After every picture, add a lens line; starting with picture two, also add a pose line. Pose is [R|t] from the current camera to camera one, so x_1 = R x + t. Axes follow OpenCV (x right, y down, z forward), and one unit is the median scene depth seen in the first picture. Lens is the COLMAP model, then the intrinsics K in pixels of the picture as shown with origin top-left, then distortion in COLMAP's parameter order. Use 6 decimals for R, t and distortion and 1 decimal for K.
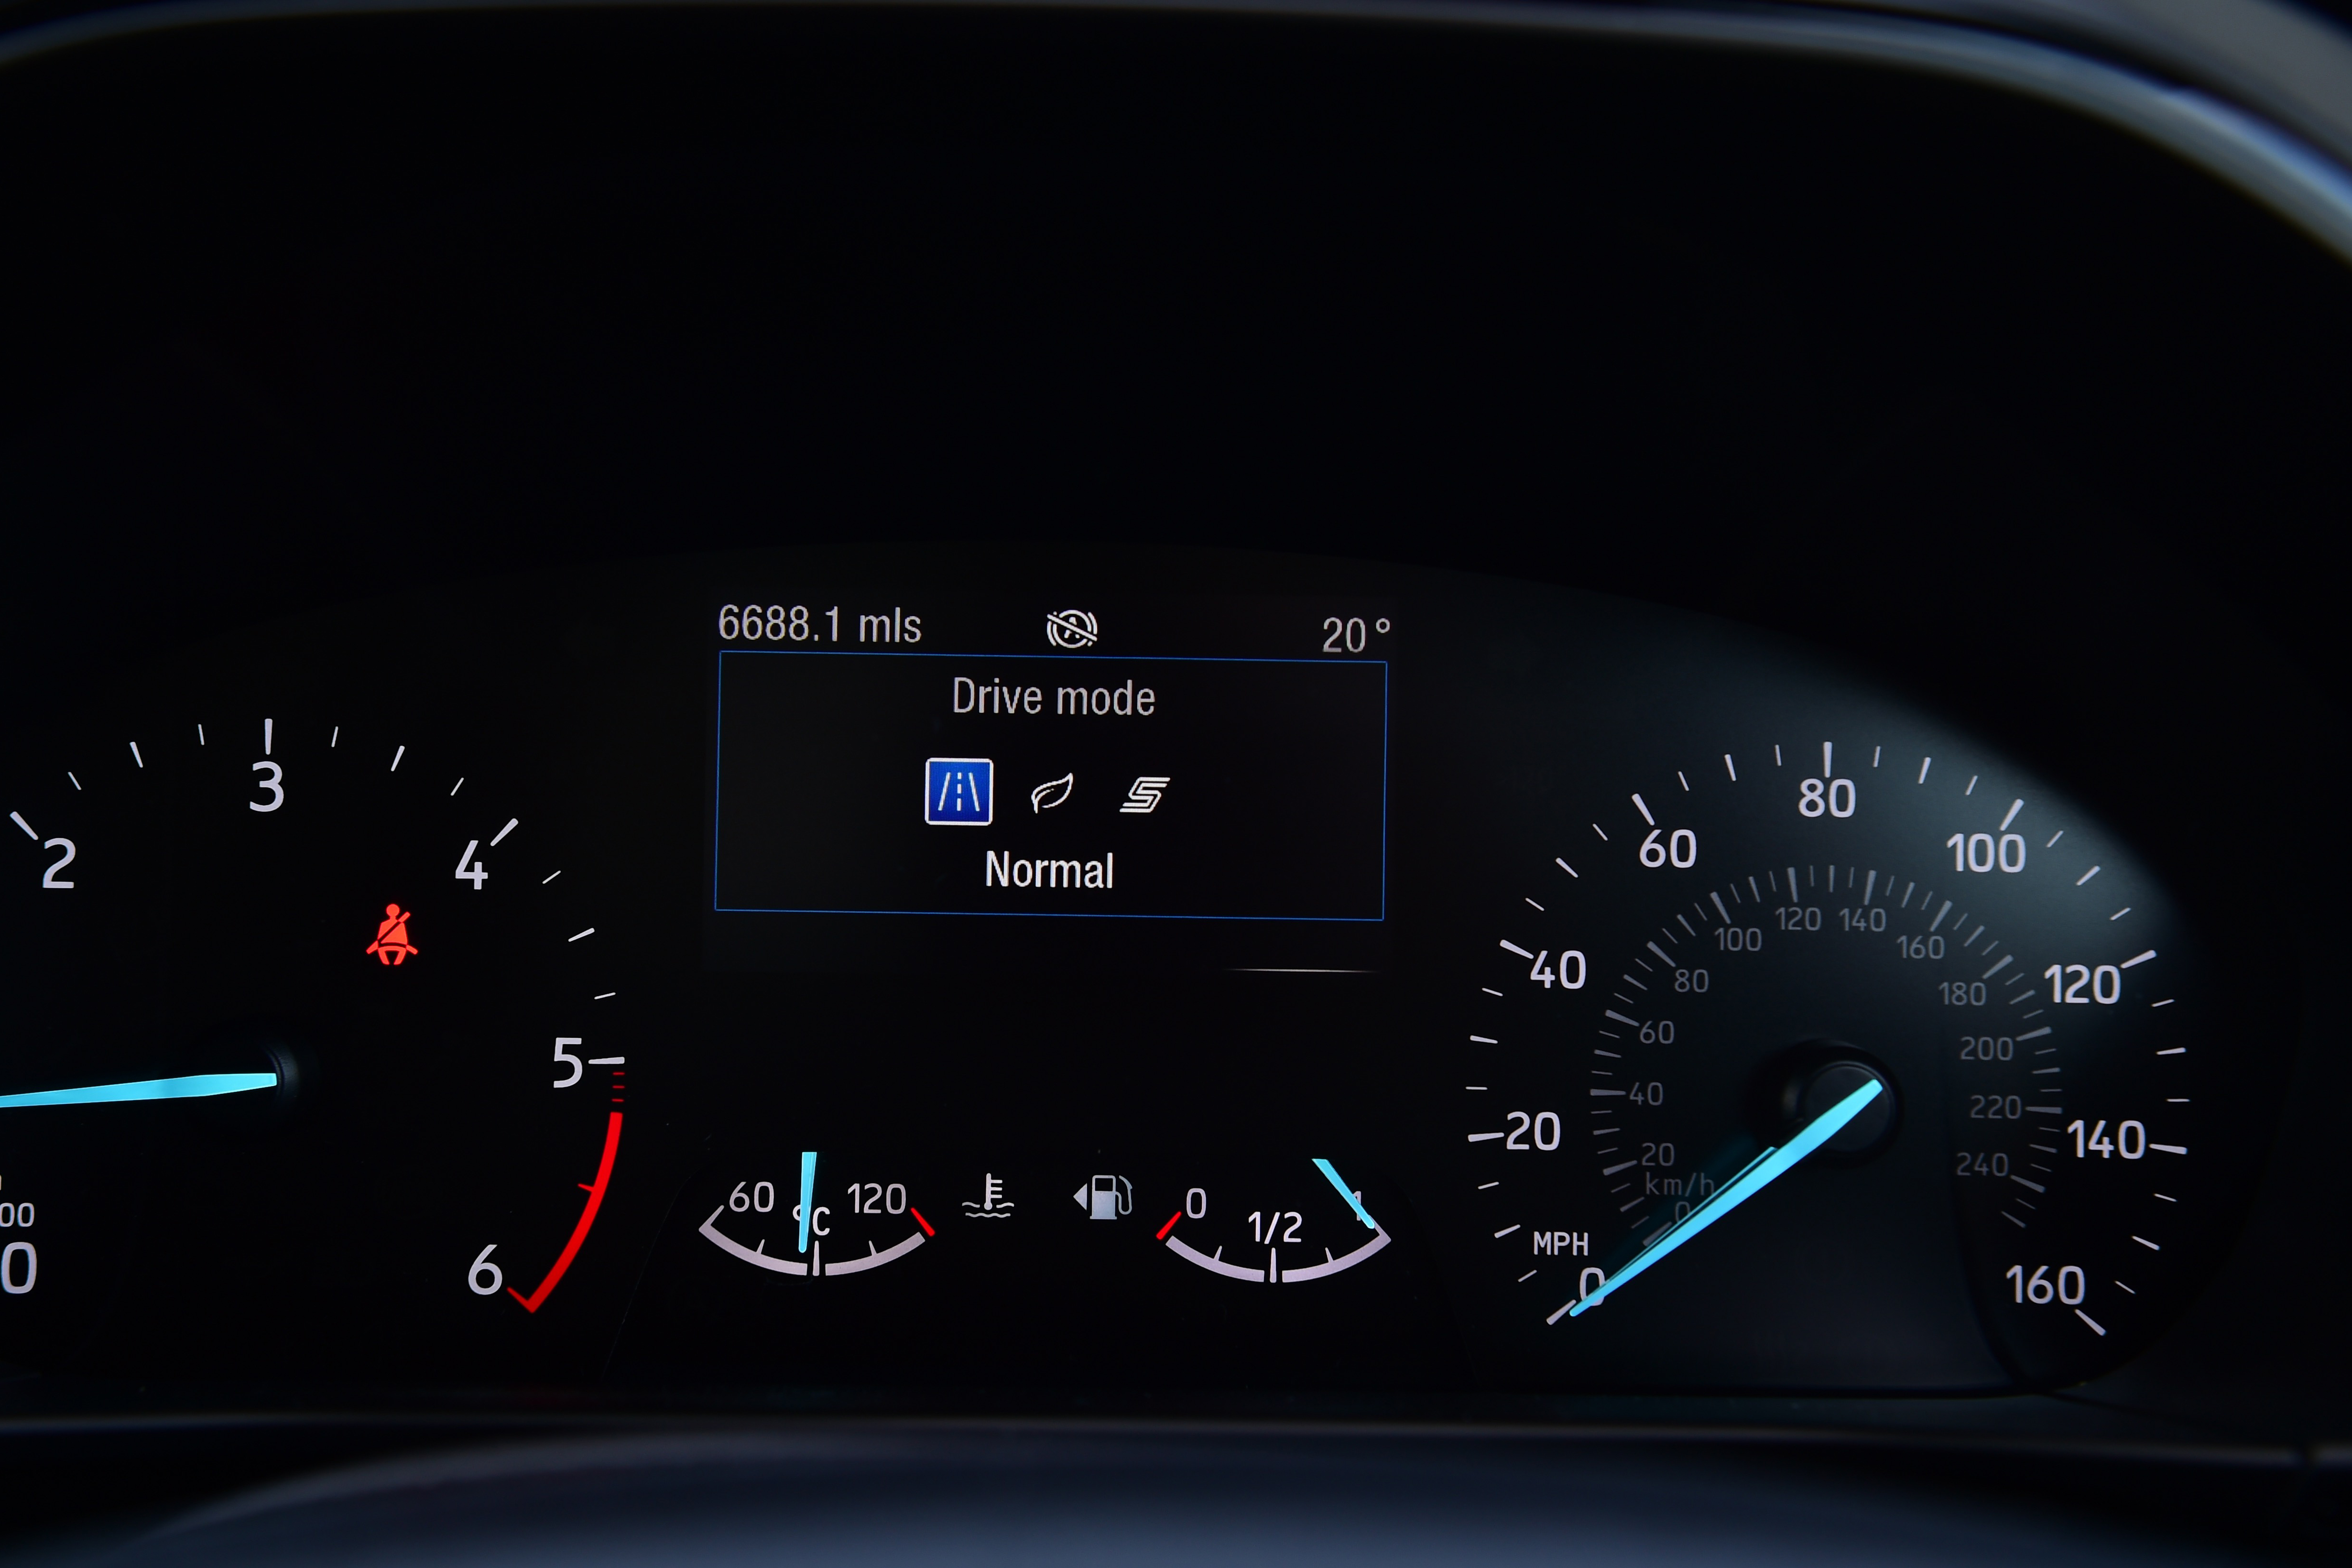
lens RADIAL K [[2837.0, 0, 1175.7], [0, 2837.0, 782.3], [0, 0, 1]] dist [0.028556, 0.000000]
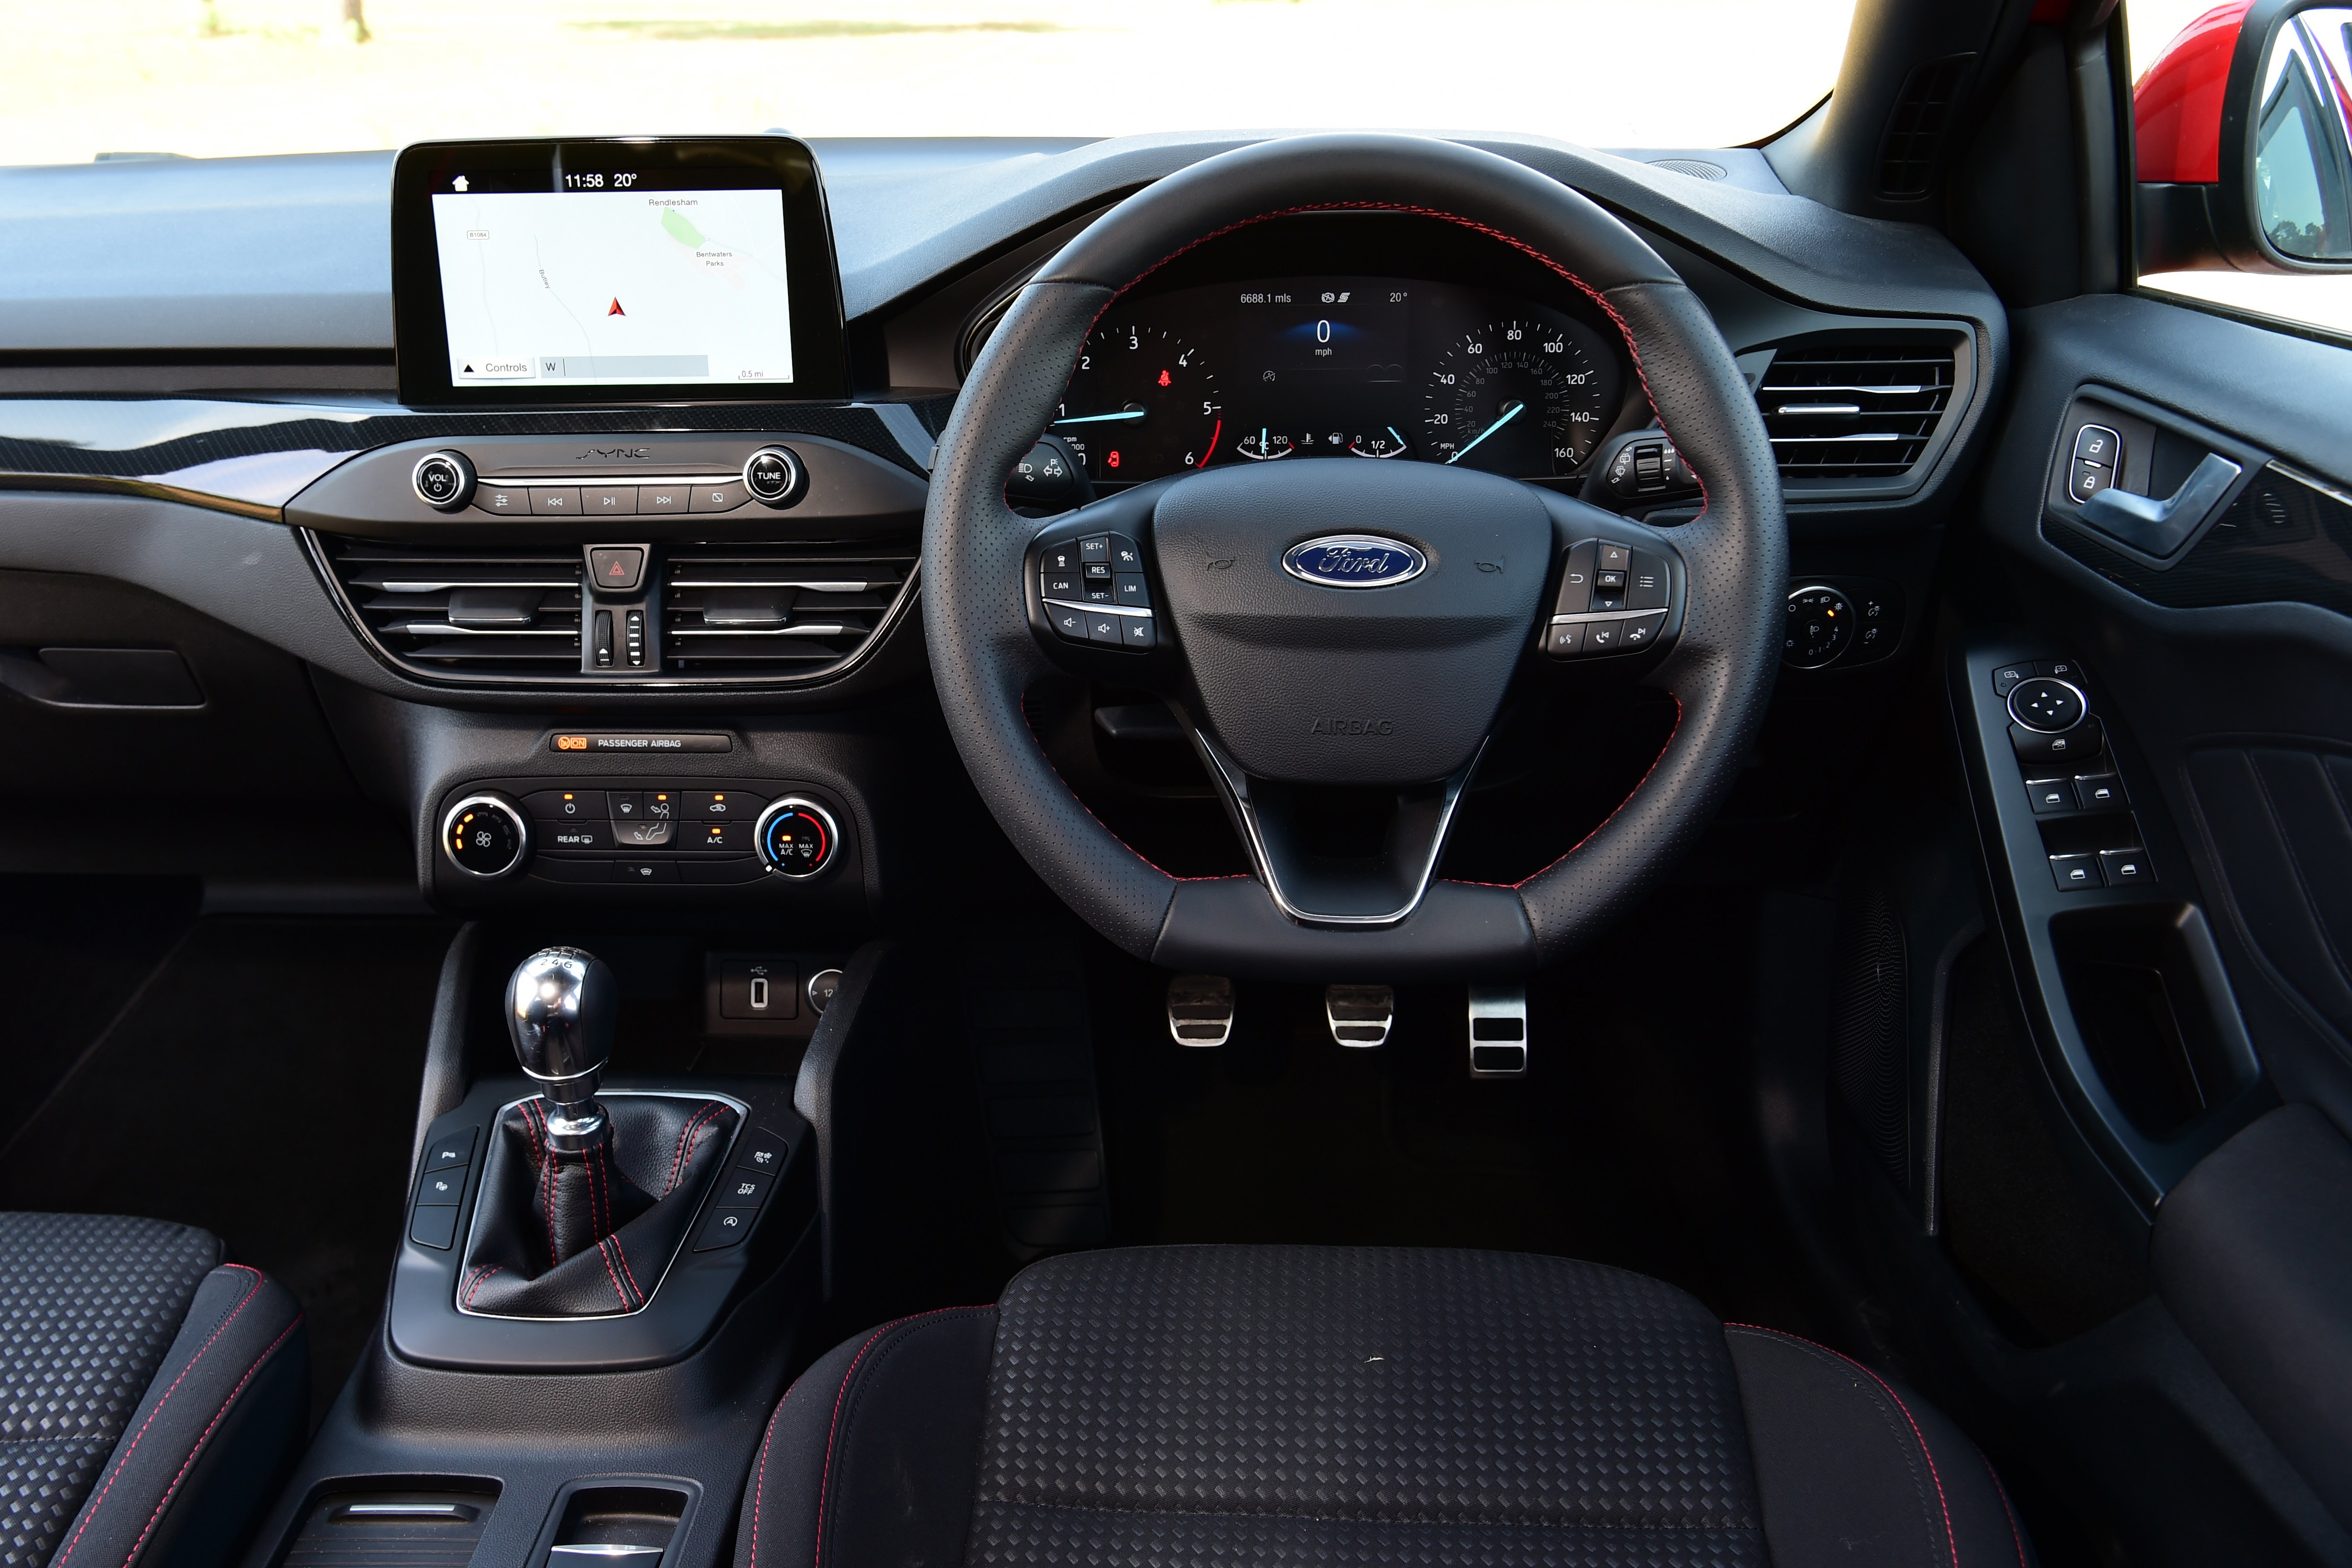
lens RADIAL K [[2294.9, 0, 1175.7], [0, 2294.9, 783.3], [0, 0, 1]] dist [0.015047, 0.000000]
pose [[0.999331, -0.020325, -0.030398, -0.168844], [0.027744, 0.962955, 0.268230, -0.272756], [0.023820, -0.268894, 0.962875, -2.359906]]
